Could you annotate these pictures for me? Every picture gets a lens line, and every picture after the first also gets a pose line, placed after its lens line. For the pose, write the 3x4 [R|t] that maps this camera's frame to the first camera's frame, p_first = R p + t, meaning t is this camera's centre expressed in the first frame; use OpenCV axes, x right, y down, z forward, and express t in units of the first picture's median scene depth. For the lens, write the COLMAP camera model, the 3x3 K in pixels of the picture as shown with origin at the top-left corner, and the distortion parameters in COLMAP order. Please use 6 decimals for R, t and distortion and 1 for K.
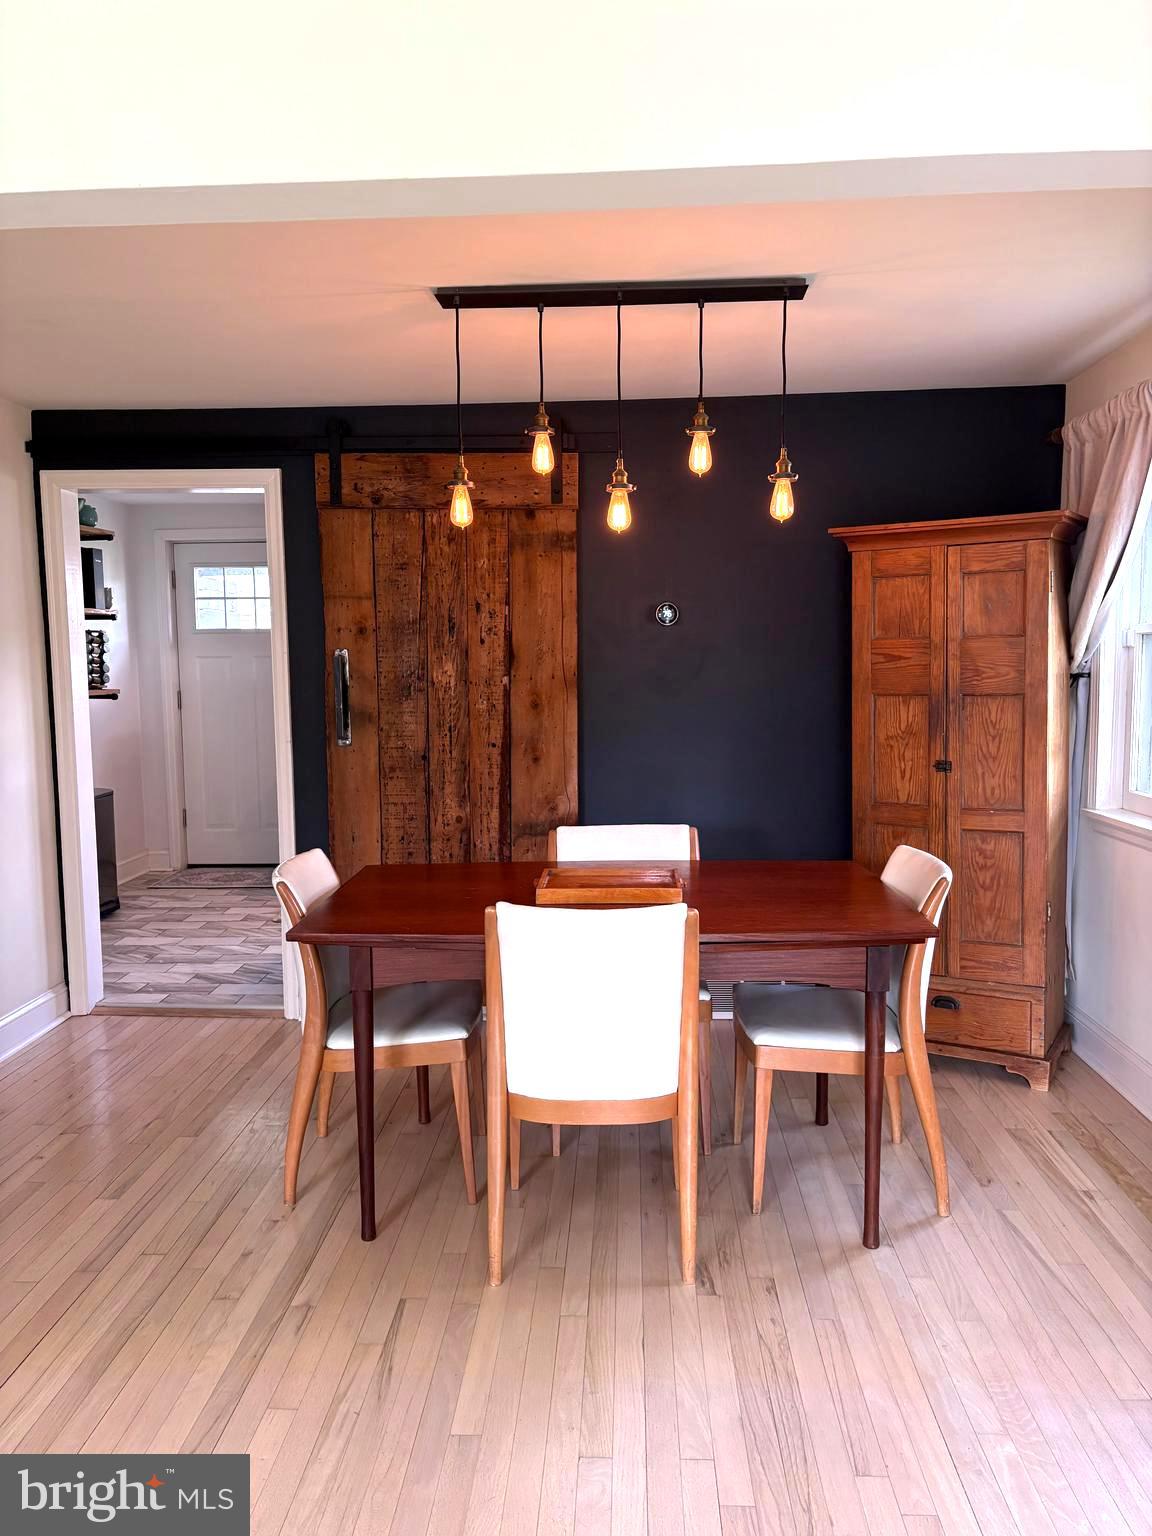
lens RADIAL K [[1166.0, 0, 576.0], [0, 1166.0, 768.0], [0, 0, 1]] dist [0.066124, -0.113931]
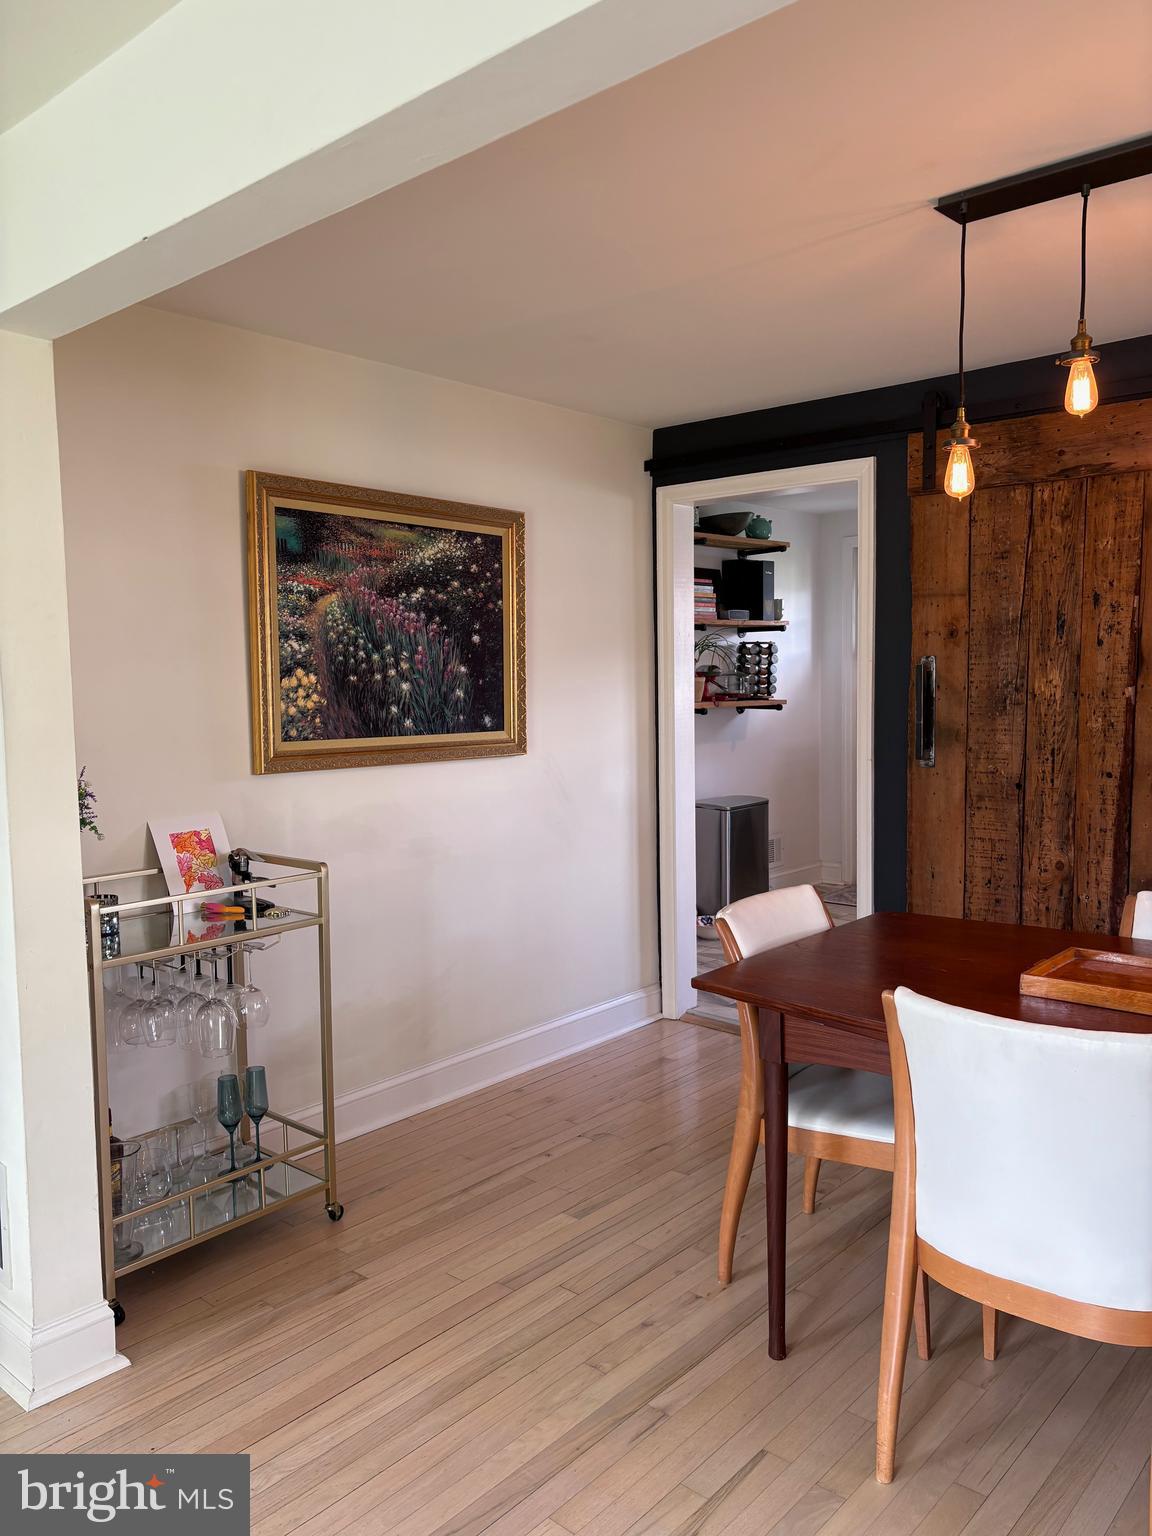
lens RADIAL K [[1153.6, 0, 576.0], [0, 1153.6, 768.0], [0, 0, 1]] dist [-0.003092, -0.008678]
pose [[0.769882, 0.047381, -0.636426, 0.145804], [-0.052812, 0.998550, 0.010454, -0.013581], [0.635998, 0.025563, 0.771267, 0.178206]]
